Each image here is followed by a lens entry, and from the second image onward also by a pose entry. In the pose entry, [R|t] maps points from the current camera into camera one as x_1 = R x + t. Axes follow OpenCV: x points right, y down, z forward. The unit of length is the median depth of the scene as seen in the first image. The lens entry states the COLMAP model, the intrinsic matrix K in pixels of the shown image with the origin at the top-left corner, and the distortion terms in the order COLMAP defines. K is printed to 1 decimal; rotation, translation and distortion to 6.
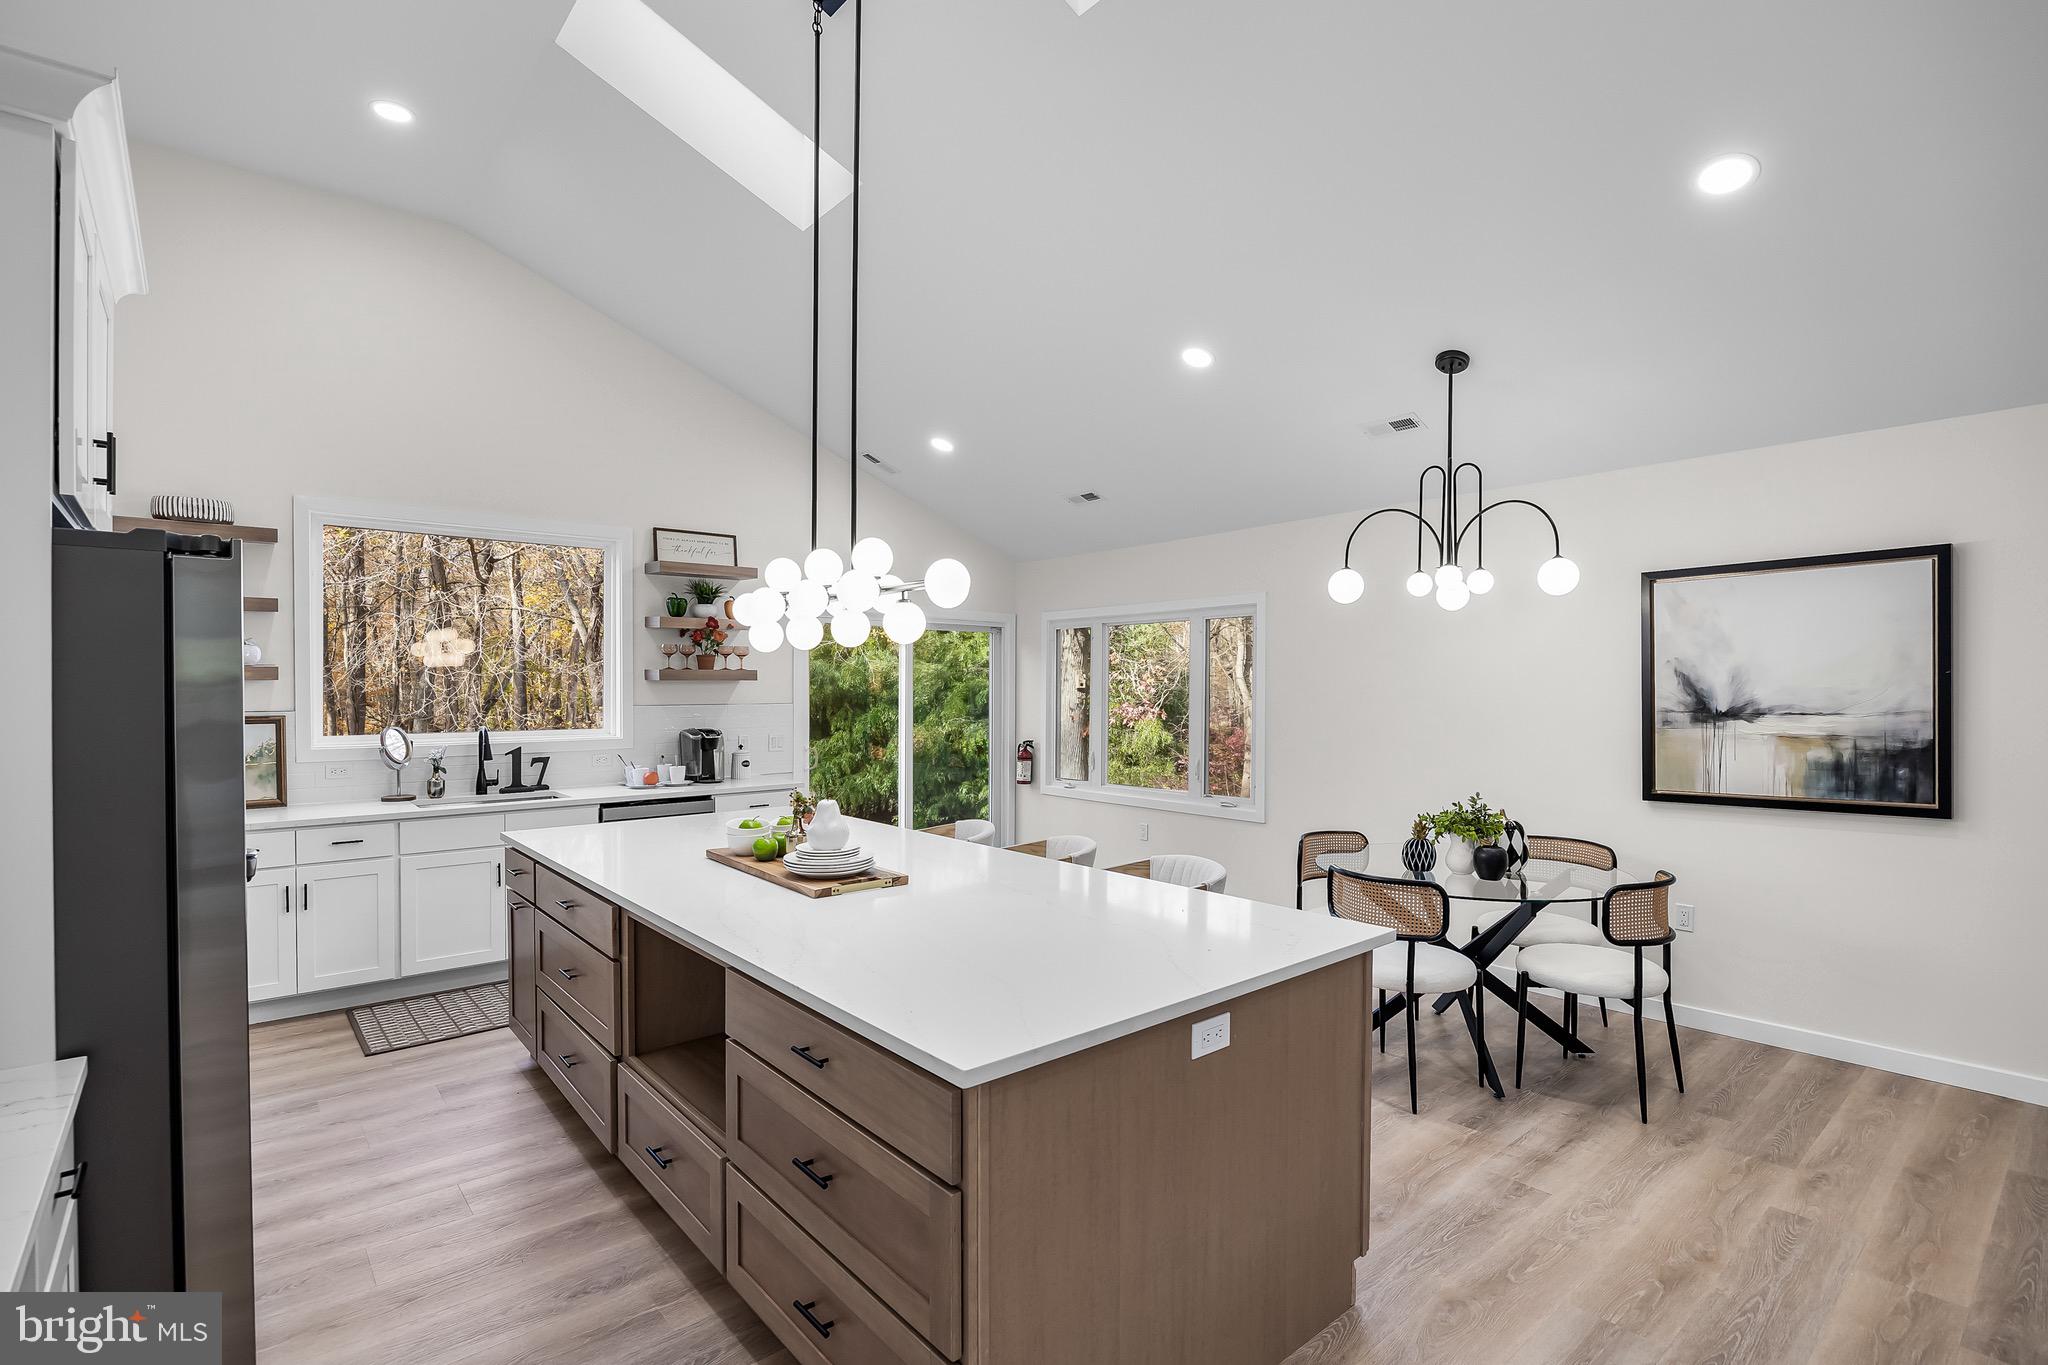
lens RADIAL K [[977.4, 0, 1028.6], [0, 977.4, 691.4], [0, 0, 1]] dist [-0.013614, 0.003881]
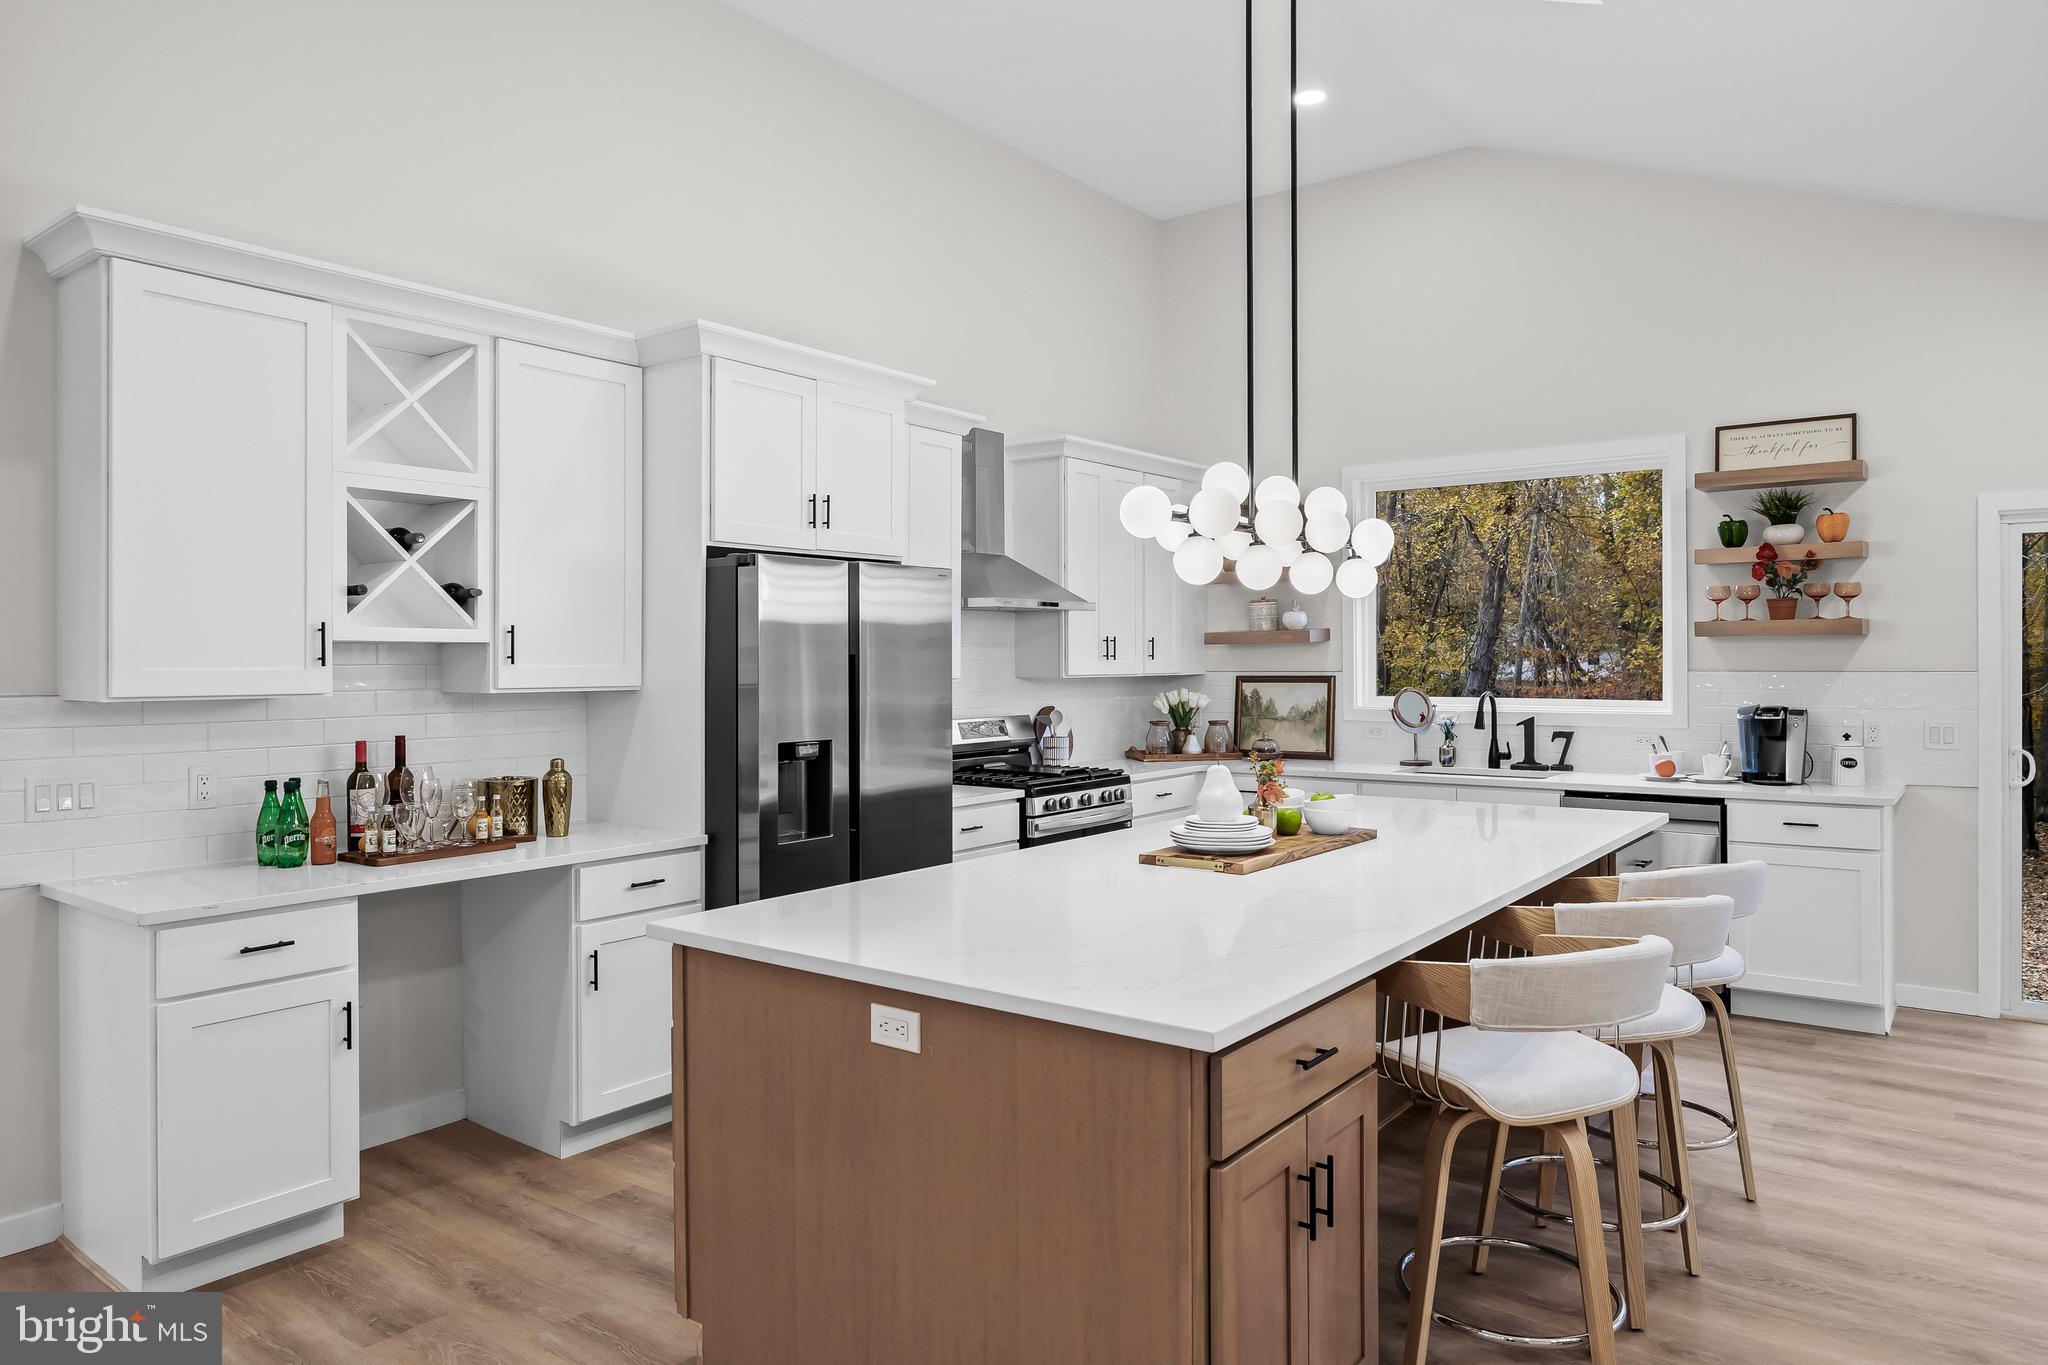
lens RADIAL K [[1290.9, 0, 1022.6], [0, 1290.9, 679.9], [0, 0, 1]] dist [-0.017679, 0.015090]
pose [[0.213921, 0.014037, -0.976750, 0.606159], [-0.004630, 0.999900, 0.013356, 0.013972], [0.976840, 0.001665, 0.213965, 0.399176]]
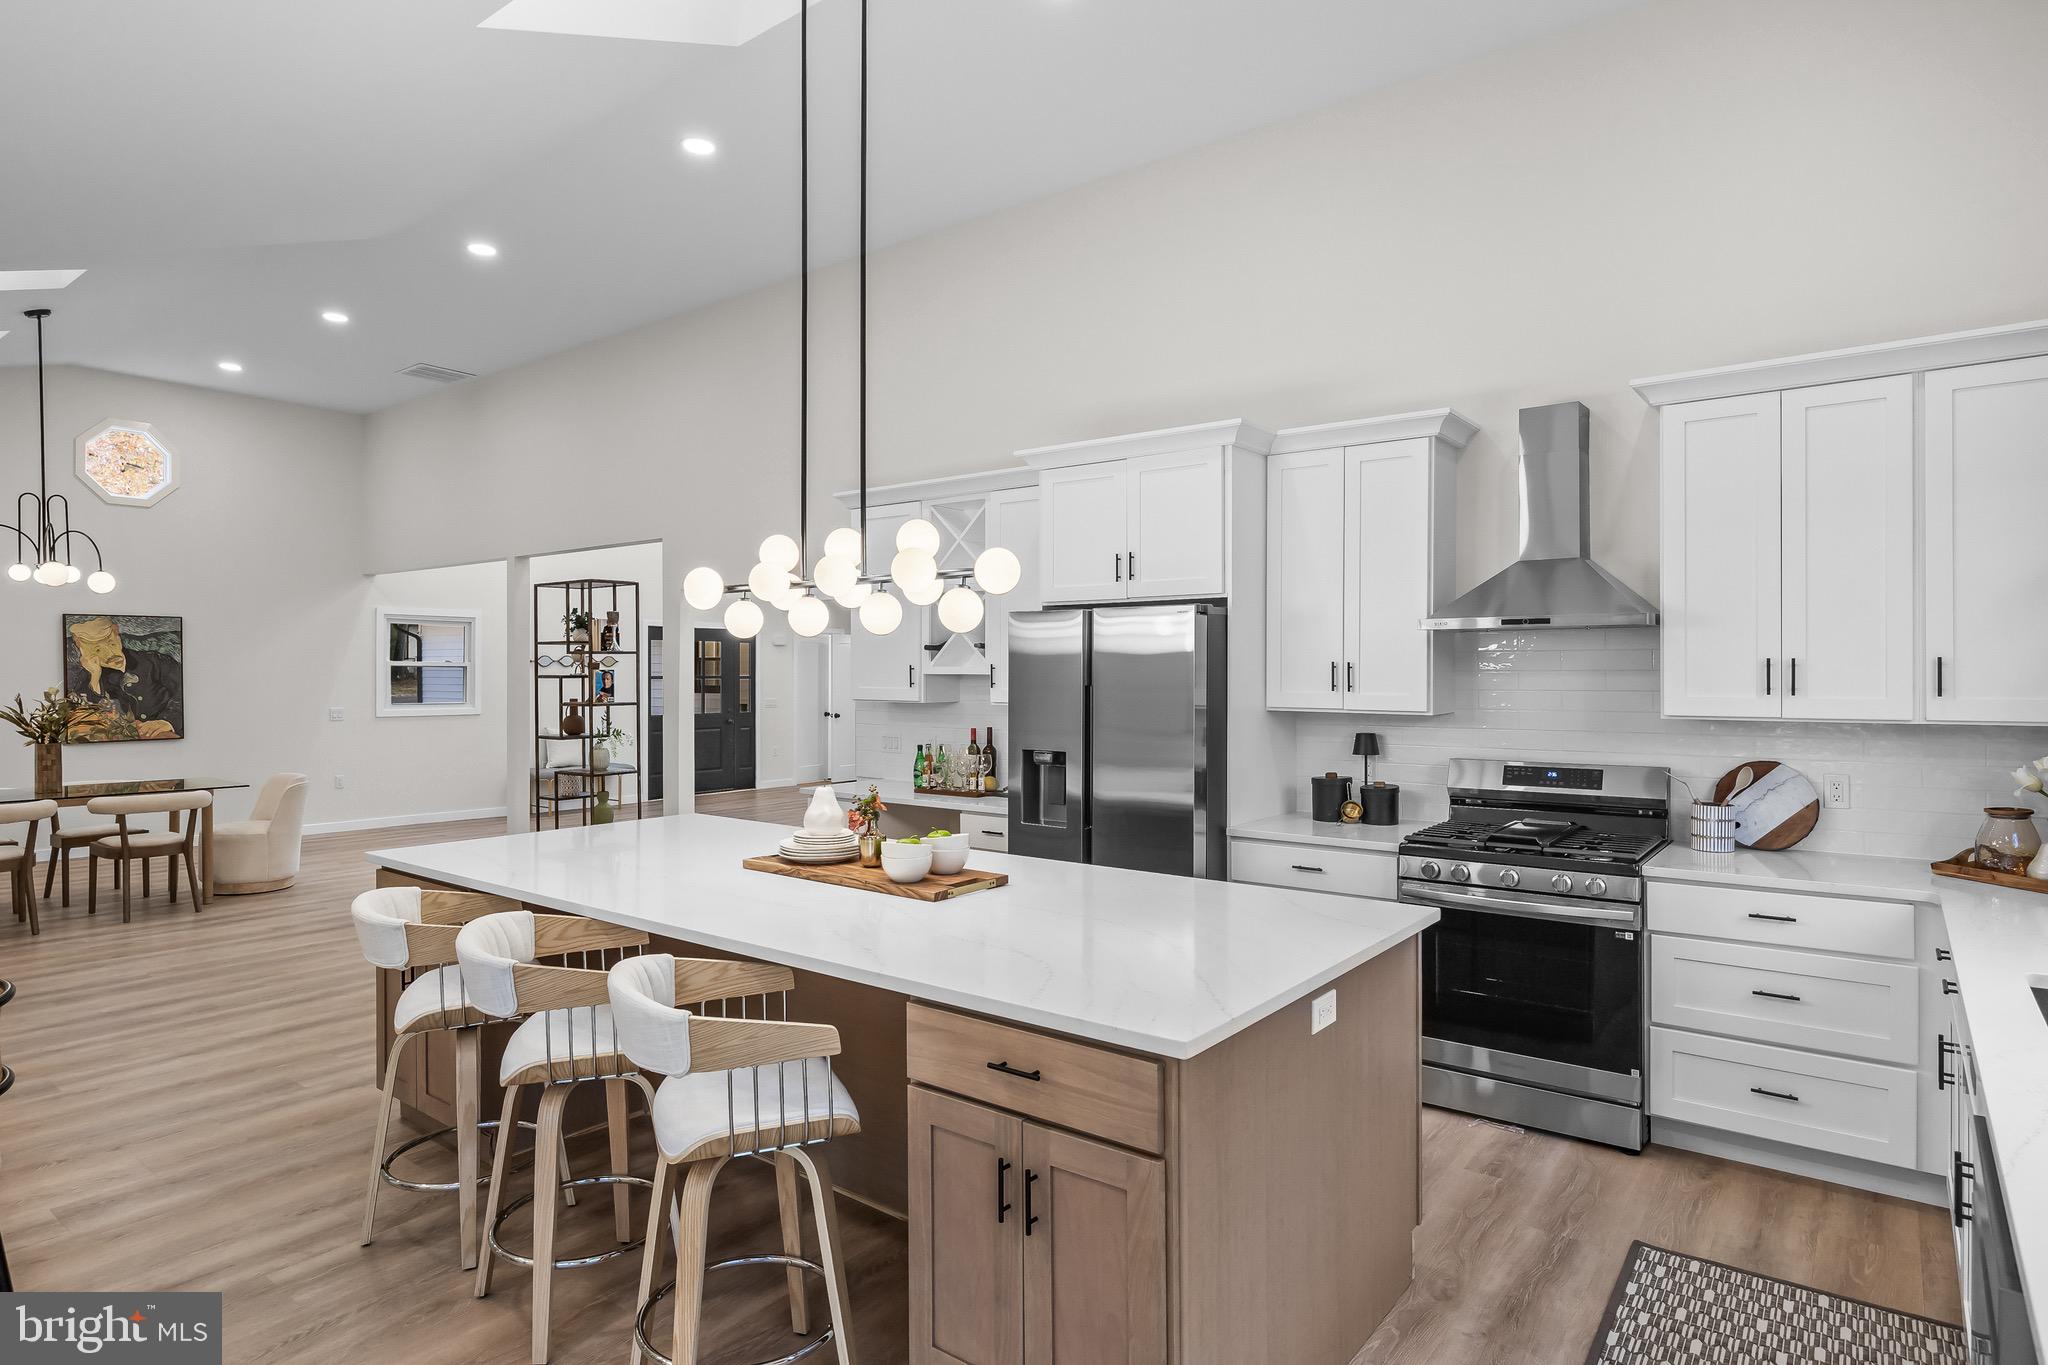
lens RADIAL K [[1128.5, 0, 1026.3], [0, 1128.5, 682.4], [0, 0, 1]] dist [-0.008676, 0.003129]
pose [[-0.979303, 0.003083, -0.202375, -0.116551], [-0.000972, 0.999801, 0.019933, -0.014673], [0.202396, 0.019718, -0.979105, 1.511050]]
